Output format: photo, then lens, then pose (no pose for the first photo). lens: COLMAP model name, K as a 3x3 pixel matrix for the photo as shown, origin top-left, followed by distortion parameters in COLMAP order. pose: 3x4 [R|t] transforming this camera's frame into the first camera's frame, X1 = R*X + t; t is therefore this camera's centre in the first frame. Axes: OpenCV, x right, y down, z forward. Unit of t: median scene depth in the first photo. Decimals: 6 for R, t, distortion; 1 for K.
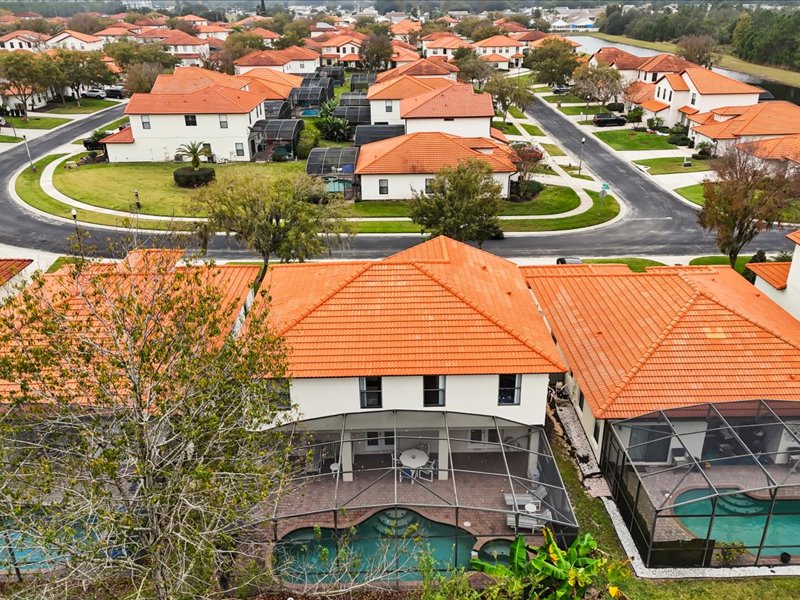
lens RADIAL K [[666.8, 0, 400.0], [0, 666.8, 300.0], [0, 0, 1]] dist [0.078556, -0.078071]
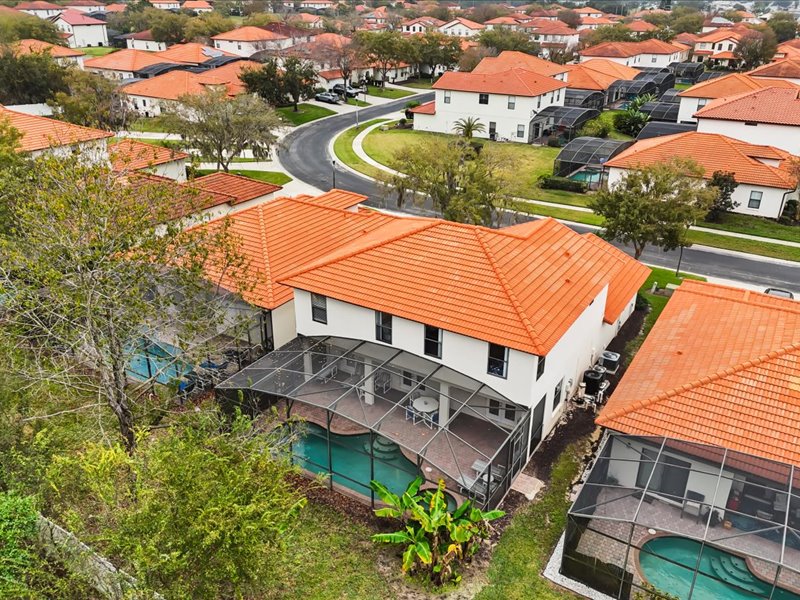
lens RADIAL K [[666.8, 0, 400.0], [0, 666.8, 300.0], [0, 0, 1]] dist [0.078556, -0.078071]
pose [[0.840197, 0.242644, -0.484967, 0.284976], [-0.239437, 0.968407, 0.069704, 0.004960], [0.486559, 0.057554, 0.871750, 0.019015]]
